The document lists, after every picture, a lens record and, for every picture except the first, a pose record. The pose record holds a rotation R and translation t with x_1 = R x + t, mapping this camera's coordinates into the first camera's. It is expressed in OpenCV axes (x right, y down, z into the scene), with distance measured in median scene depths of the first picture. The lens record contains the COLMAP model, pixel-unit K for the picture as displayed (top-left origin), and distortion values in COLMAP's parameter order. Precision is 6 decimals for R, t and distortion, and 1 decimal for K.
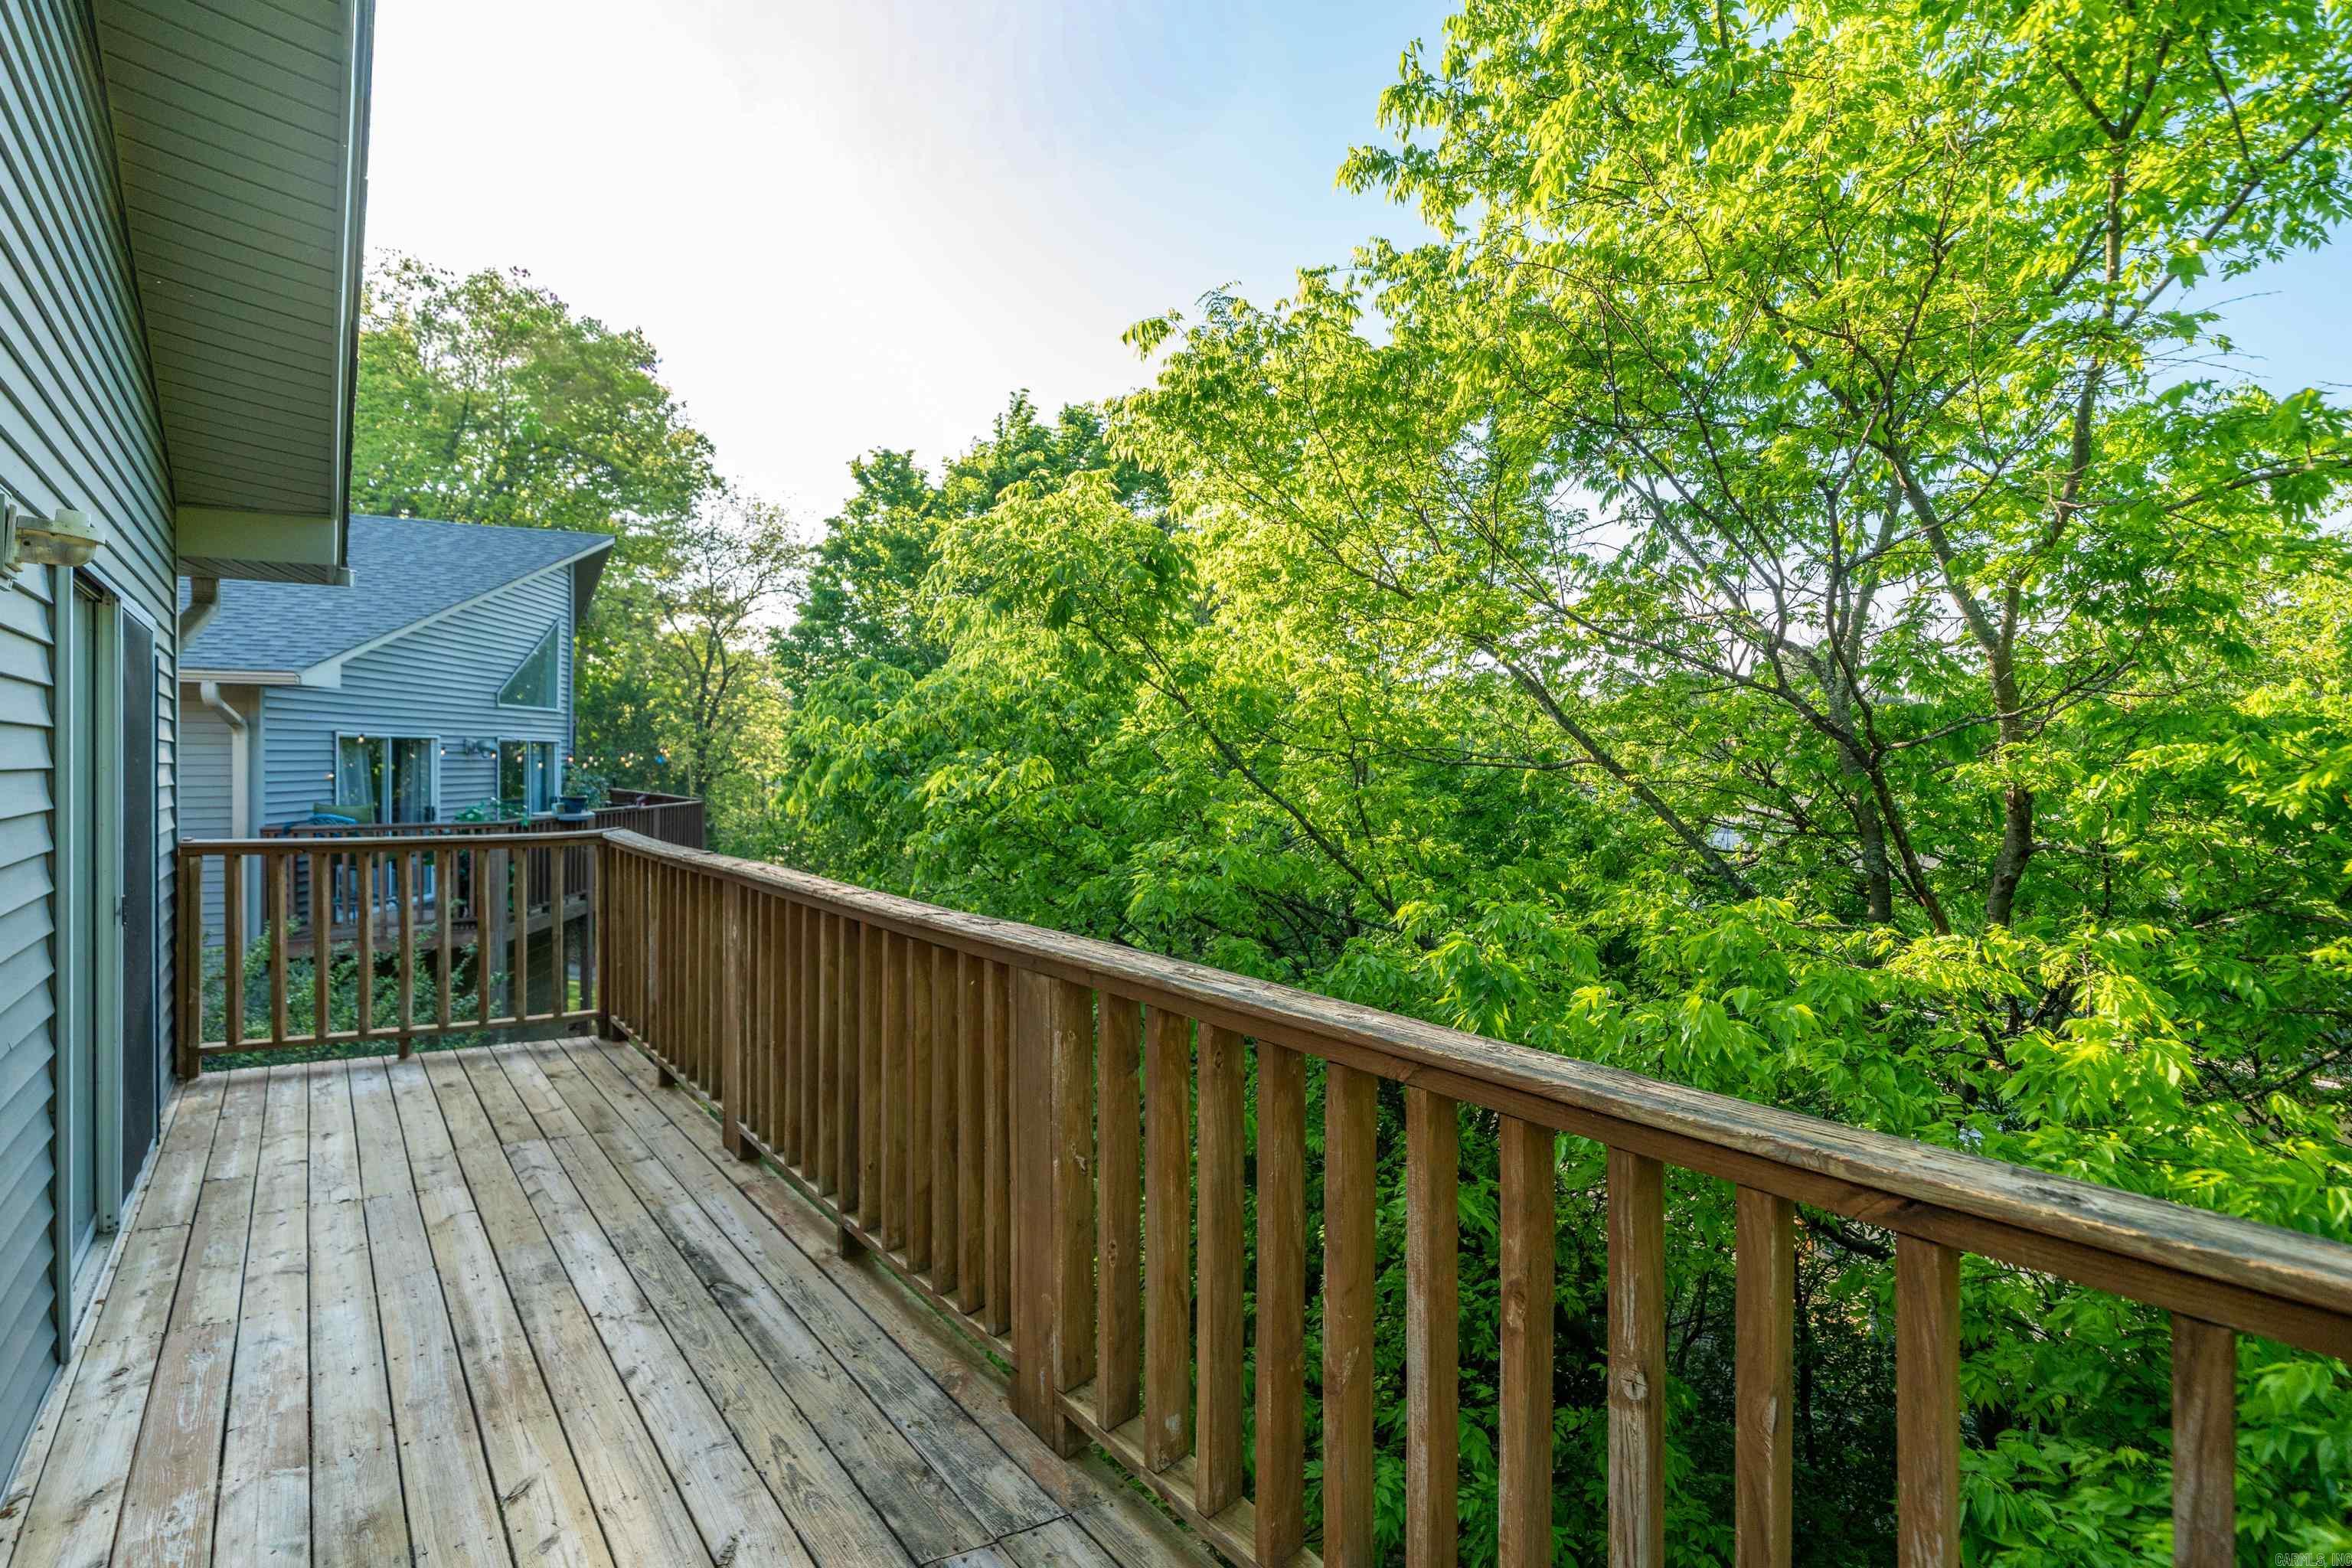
lens RADIAL K [[952.1, 0, 1176.0], [0, 952.1, 784.0], [0, 0, 1]] dist [-0.000974, -0.000079]
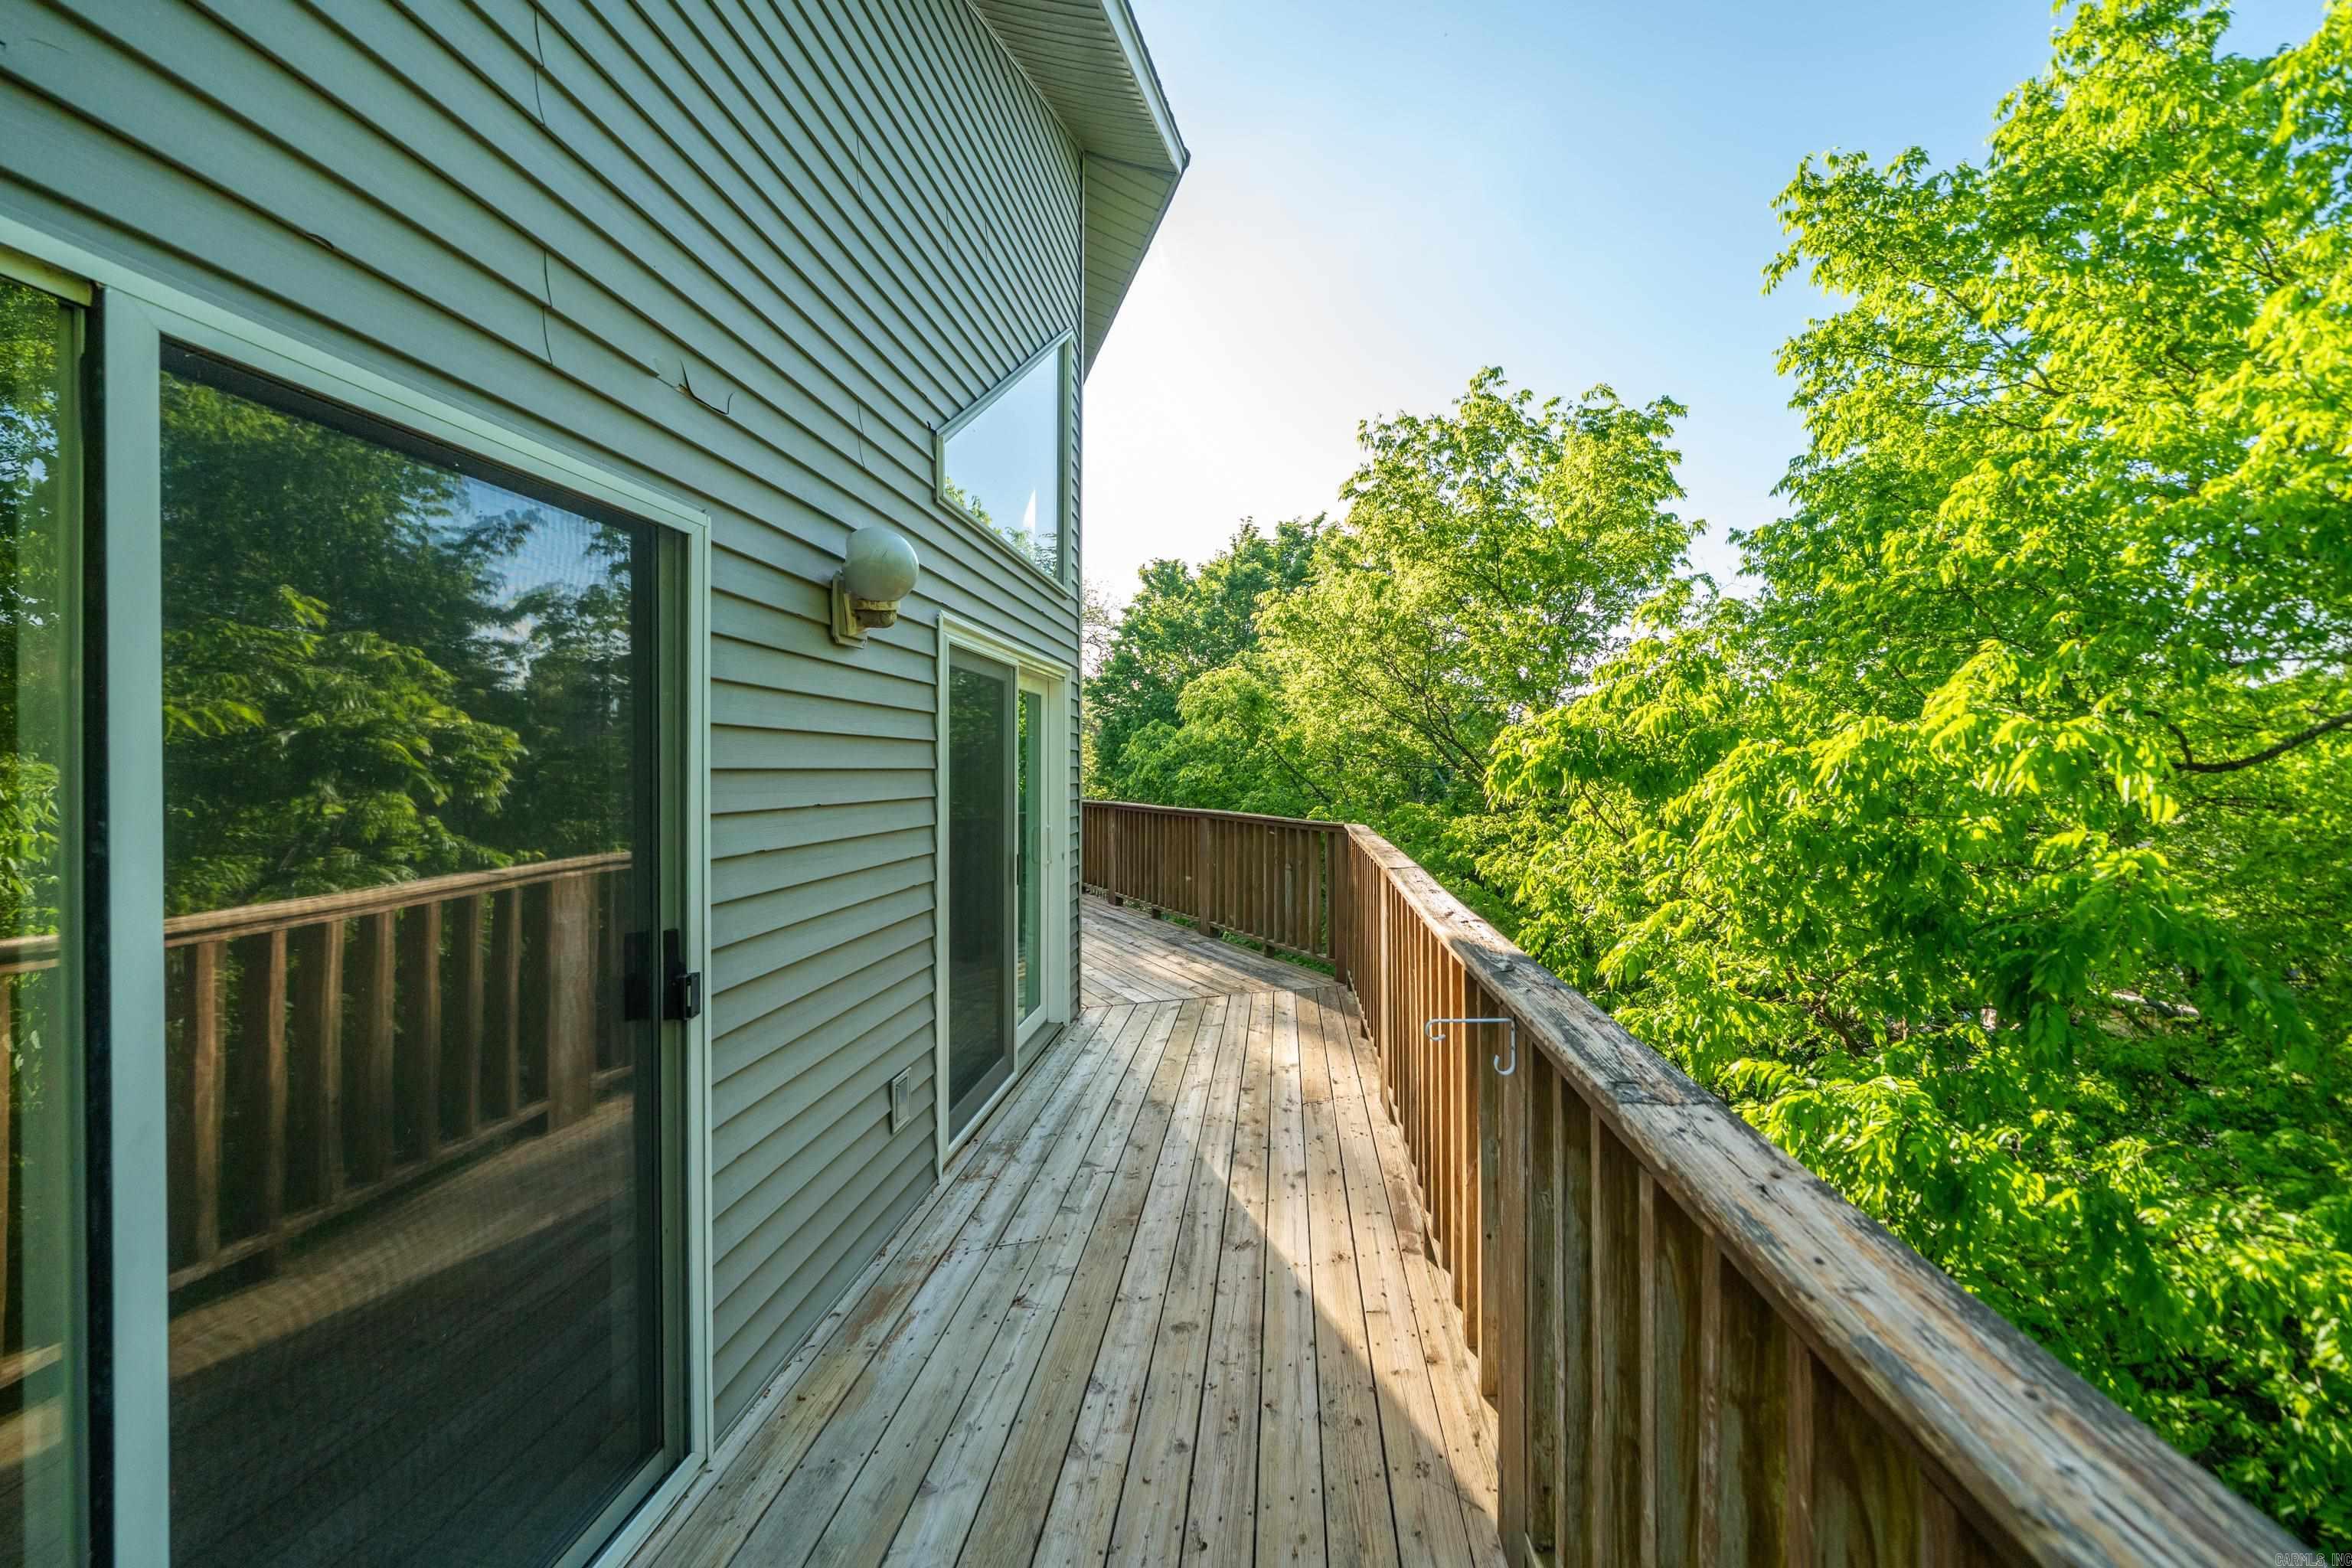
lens RADIAL K [[823.3, 0, 1176.0], [0, 823.3, 784.0], [0, 0, 1]] dist [0.000001, -0.000021]
pose [[0.962786, 0.002787, -0.270252, 0.072882], [-0.004001, 0.999984, -0.003943, 0.007526], [0.270237, 0.004877, 0.962782, -0.253040]]
